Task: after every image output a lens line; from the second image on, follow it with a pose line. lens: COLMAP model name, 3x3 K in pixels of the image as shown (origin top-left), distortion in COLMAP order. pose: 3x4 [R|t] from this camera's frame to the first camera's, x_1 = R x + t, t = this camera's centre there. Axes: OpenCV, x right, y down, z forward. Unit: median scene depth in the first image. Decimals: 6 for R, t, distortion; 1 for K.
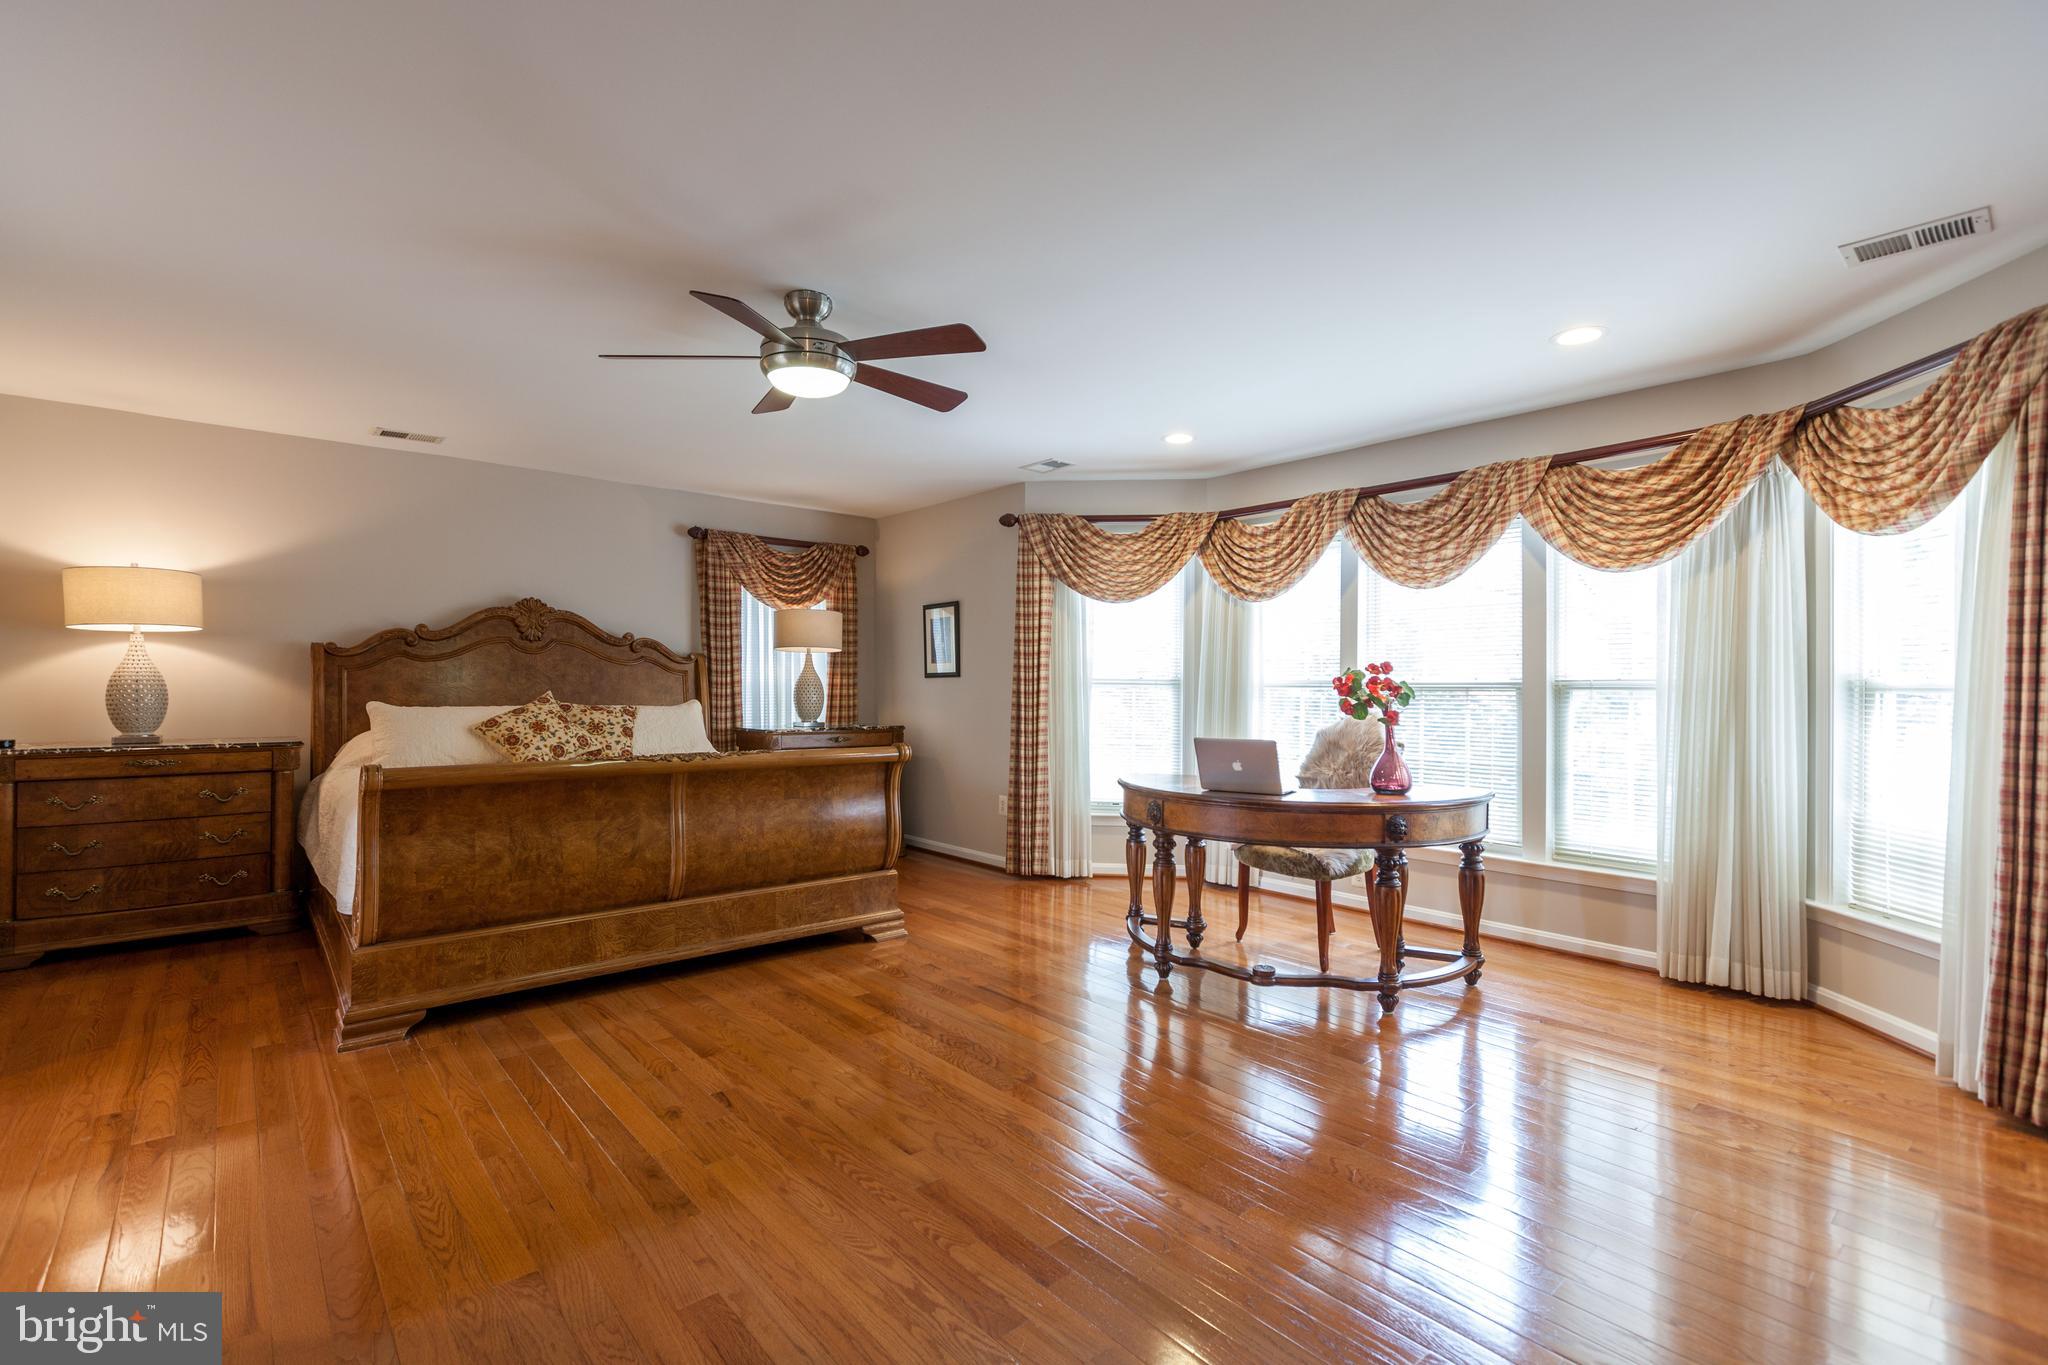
lens RADIAL K [[916.7, 0, 1028.6], [0, 916.7, 682.9], [0, 0, 1]] dist [0.005149, -0.000587]
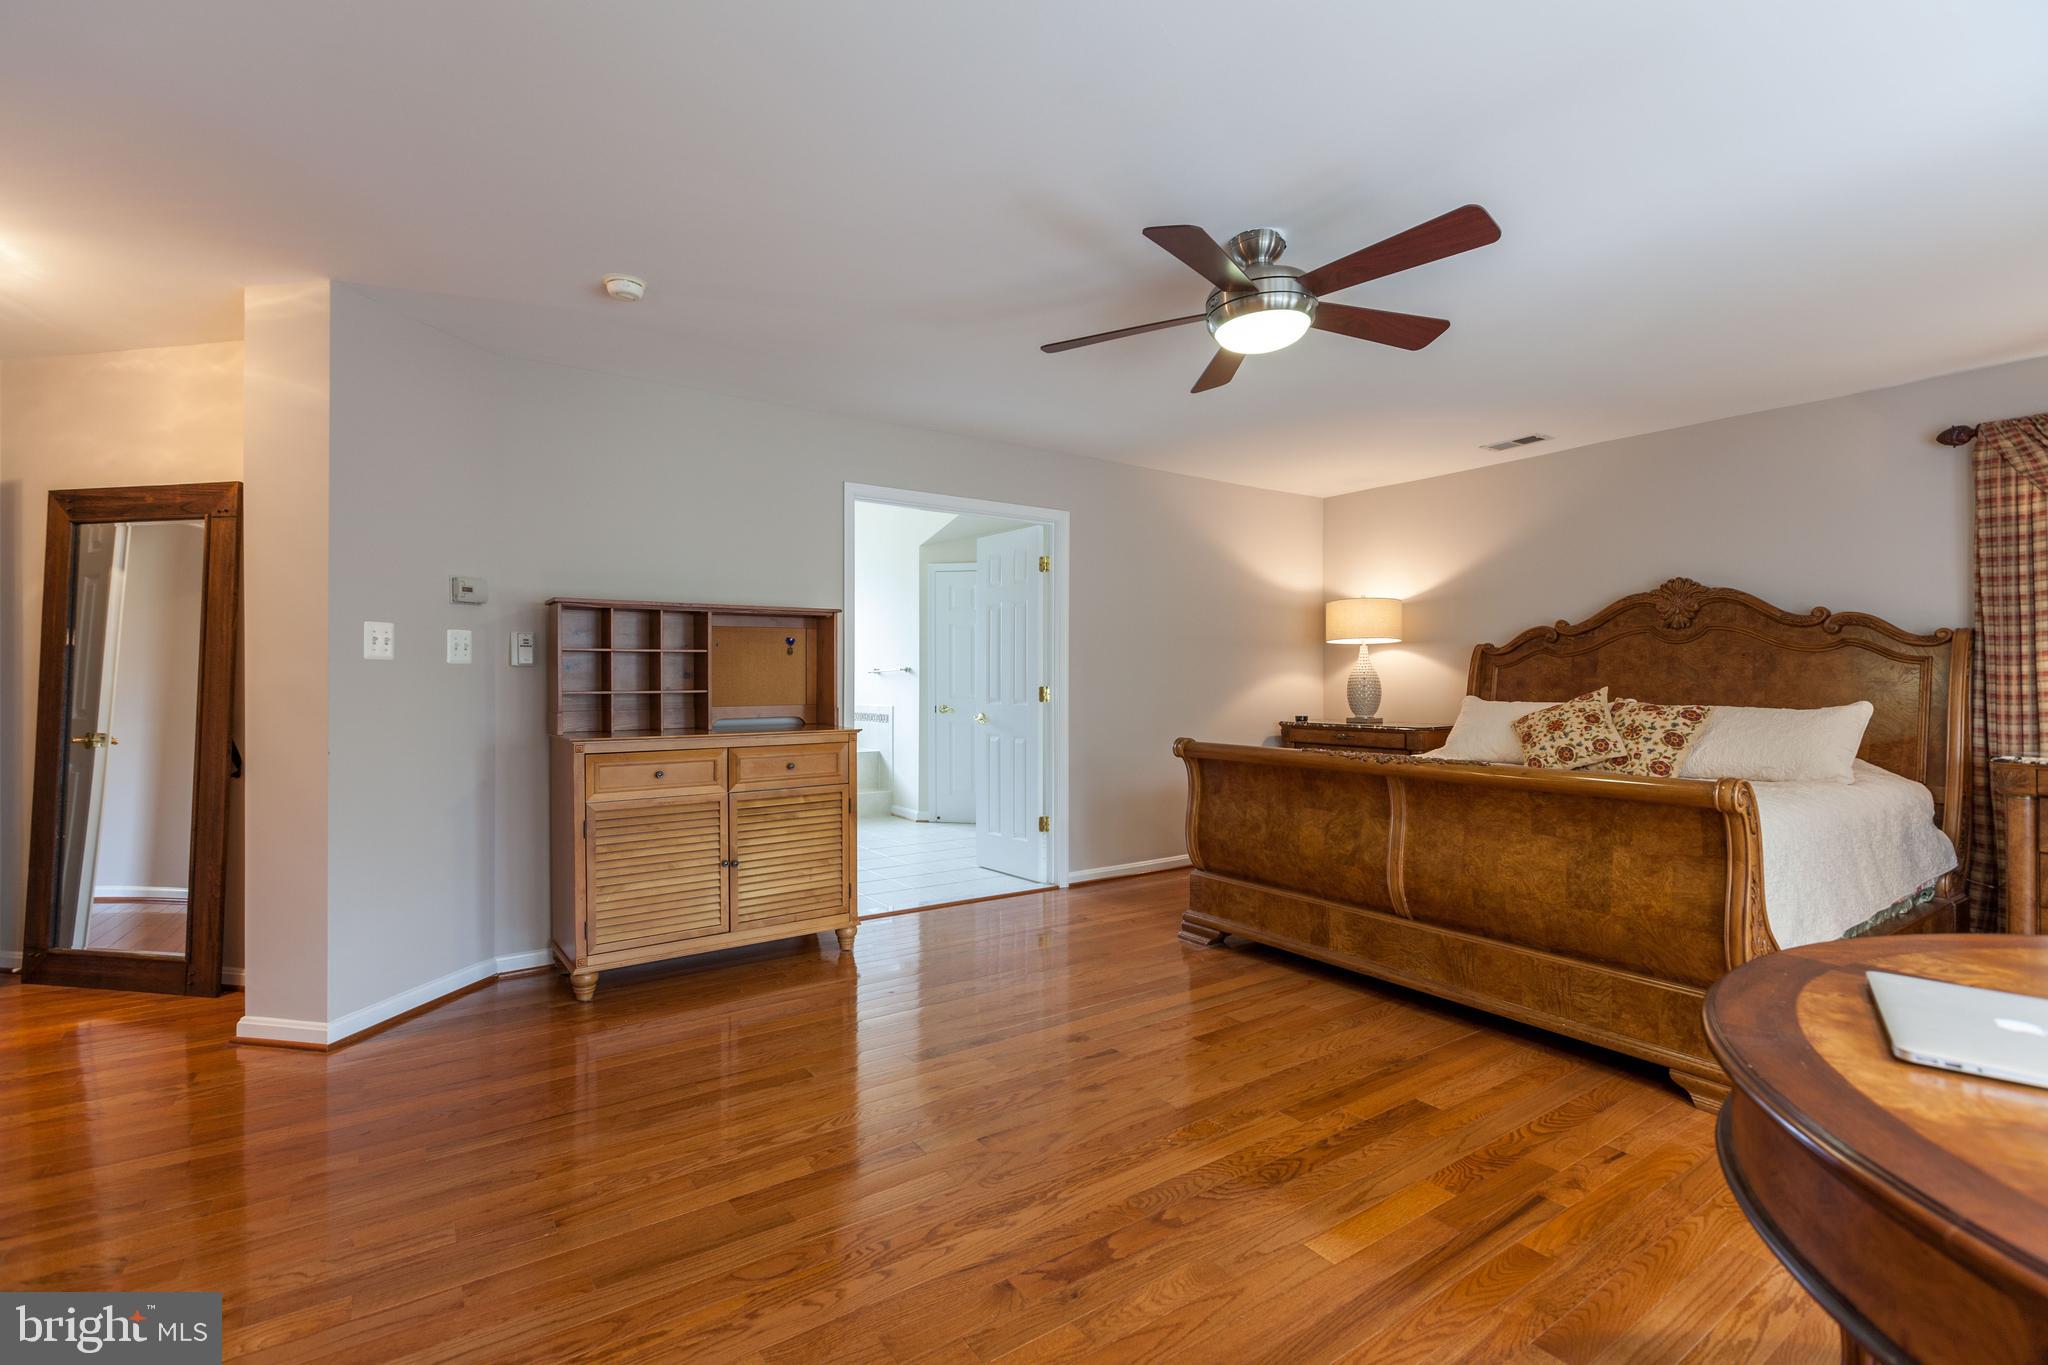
lens RADIAL K [[916.7, 0, 1028.6], [0, 916.7, 682.9], [0, 0, 1]] dist [0.005149, -0.000587]
pose [[-0.103039, -0.002817, -0.994673, 0.543112], [0.003604, 0.999988, -0.003205, 0.007694], [0.994671, -0.003915, -0.103028, 0.719023]]
